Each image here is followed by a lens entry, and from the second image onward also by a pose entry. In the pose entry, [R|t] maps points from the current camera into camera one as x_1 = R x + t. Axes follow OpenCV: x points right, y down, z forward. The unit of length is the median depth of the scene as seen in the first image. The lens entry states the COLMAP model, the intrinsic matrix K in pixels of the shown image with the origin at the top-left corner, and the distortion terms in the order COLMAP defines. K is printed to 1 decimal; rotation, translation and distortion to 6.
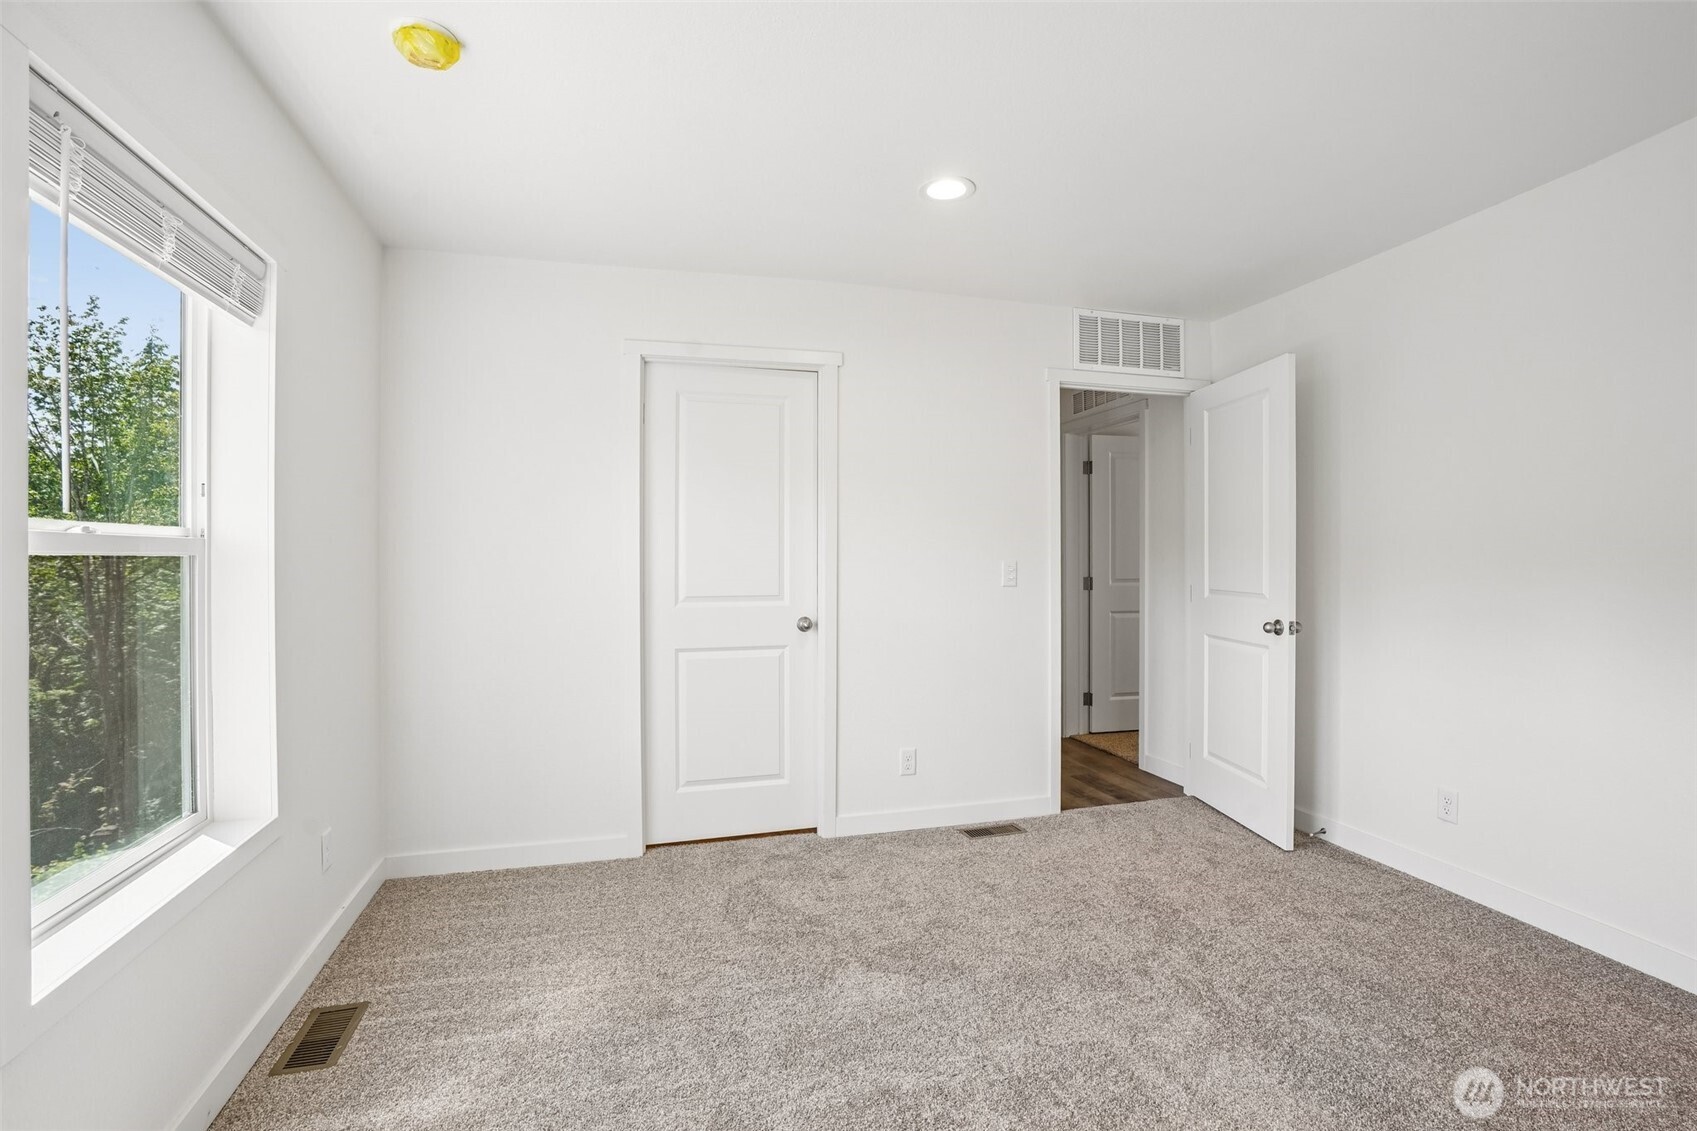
lens RADIAL K [[796.2, 0, 796.5], [0, 796.2, 549.9], [0, 0, 1]] dist [-0.051048, 0.018433]
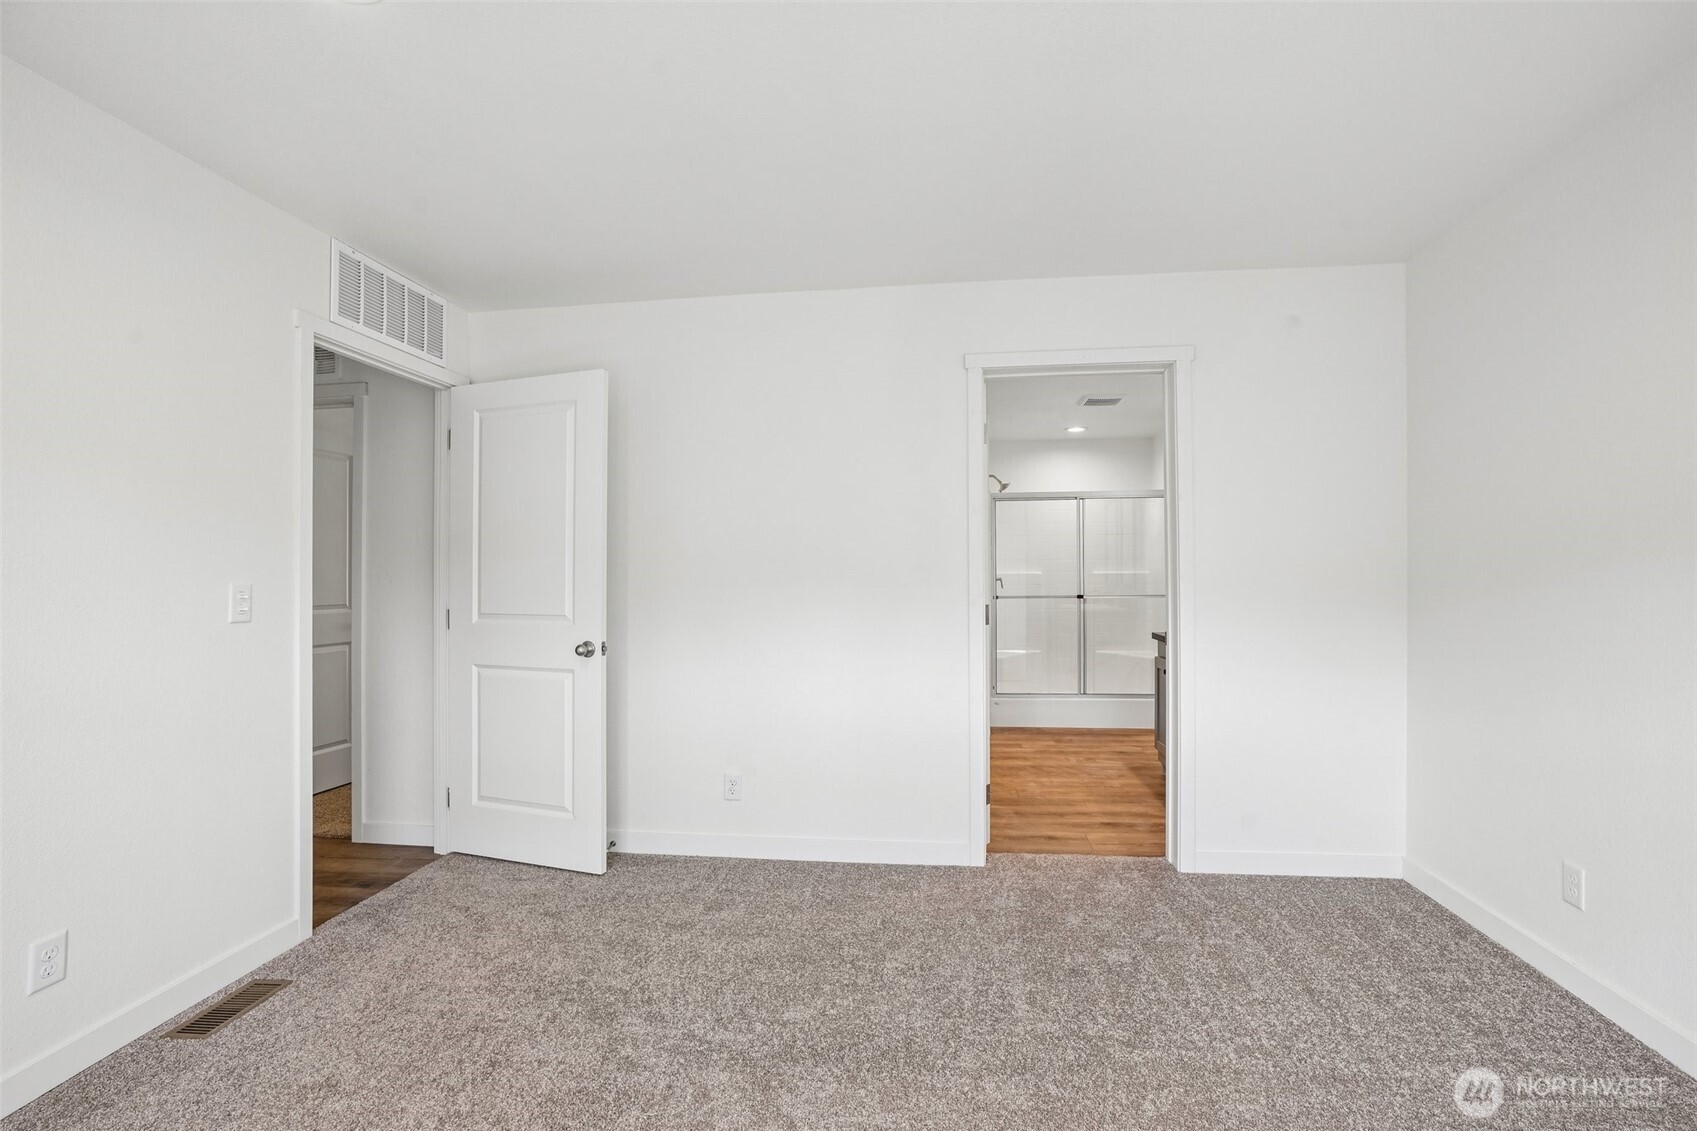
lens RADIAL K [[796.2, 0, 859.4], [0, 796.2, 569.4], [0, 0, 1]] dist [-0.051048, 0.018433]
pose [[0.322957, 0.005097, 0.946400, -0.185799], [-0.004336, 0.999983, -0.003906, 0.002229], [-0.946404, -0.002842, 0.322973, 0.326464]]
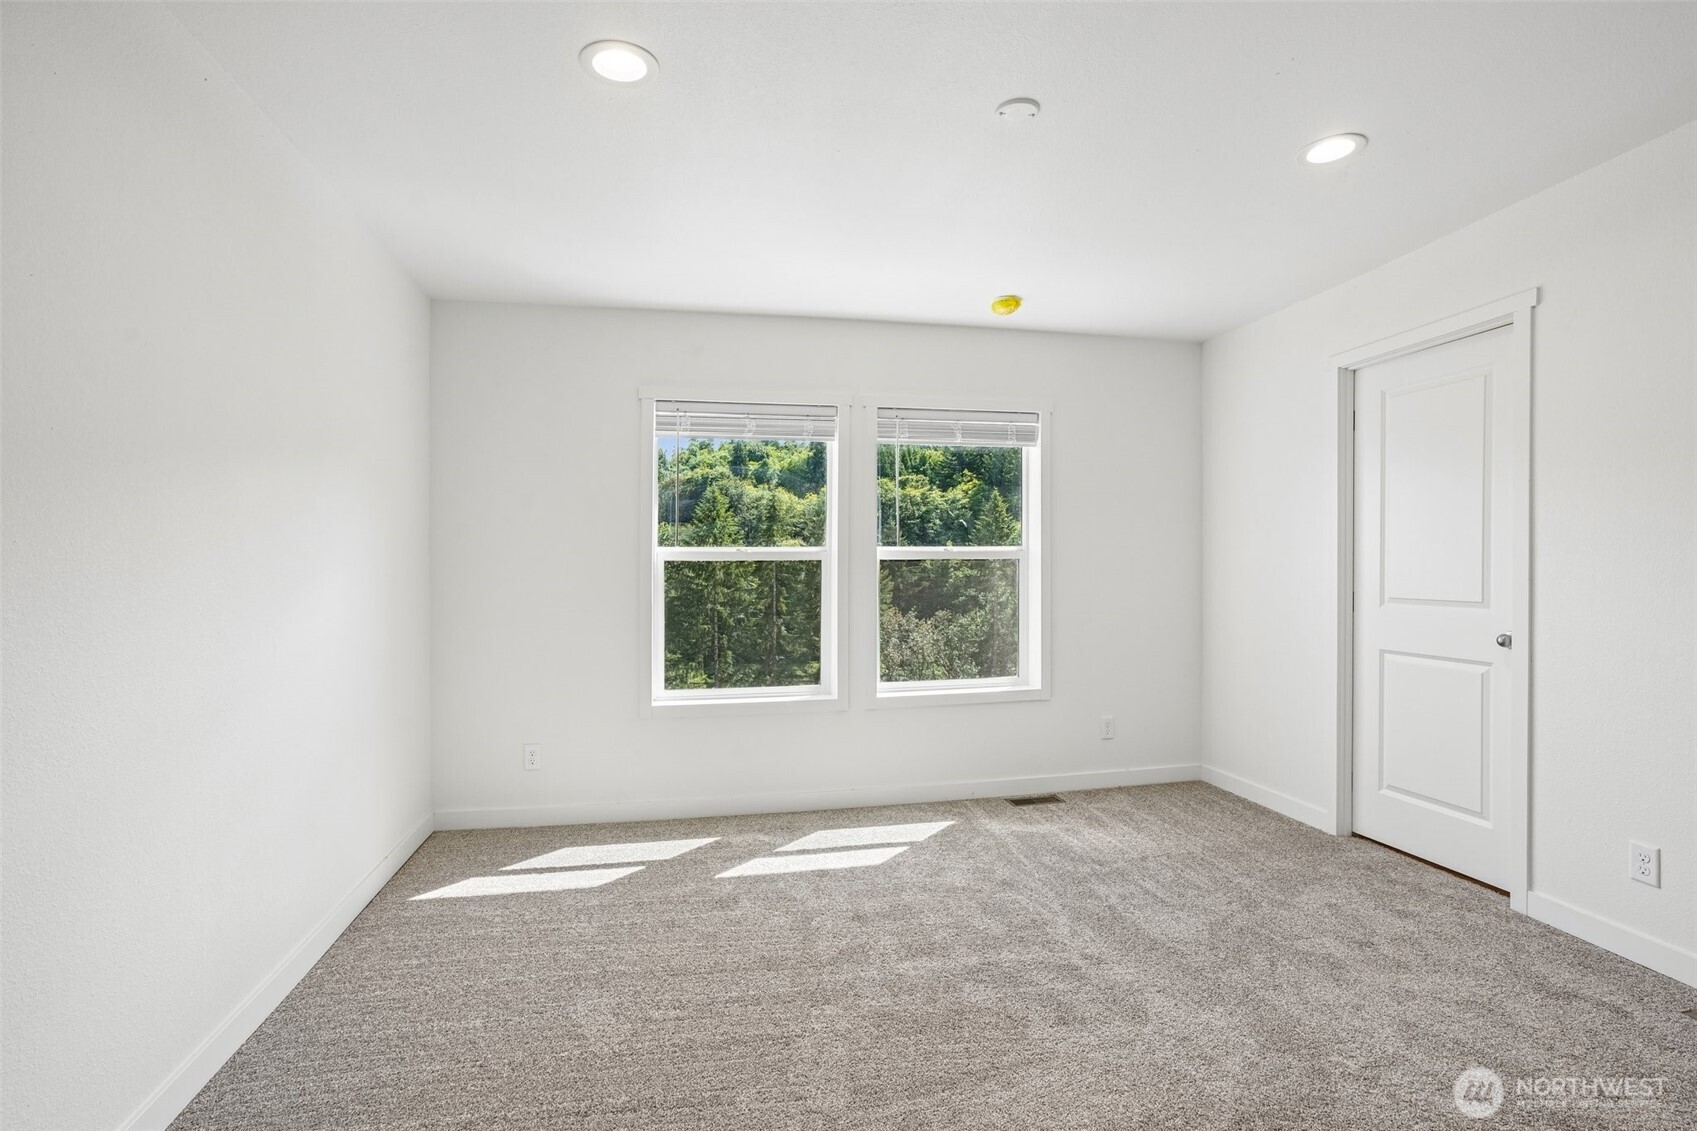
lens RADIAL K [[796.2, 0, 860.2], [0, 796.2, 577.0], [0, 0, 1]] dist [-0.051048, 0.018433]
pose [[-0.039106, 0.023614, -0.998956, 0.850120], [0.014966, 0.999622, 0.023043, 0.001401], [0.999123, -0.014049, -0.039445, 0.384520]]
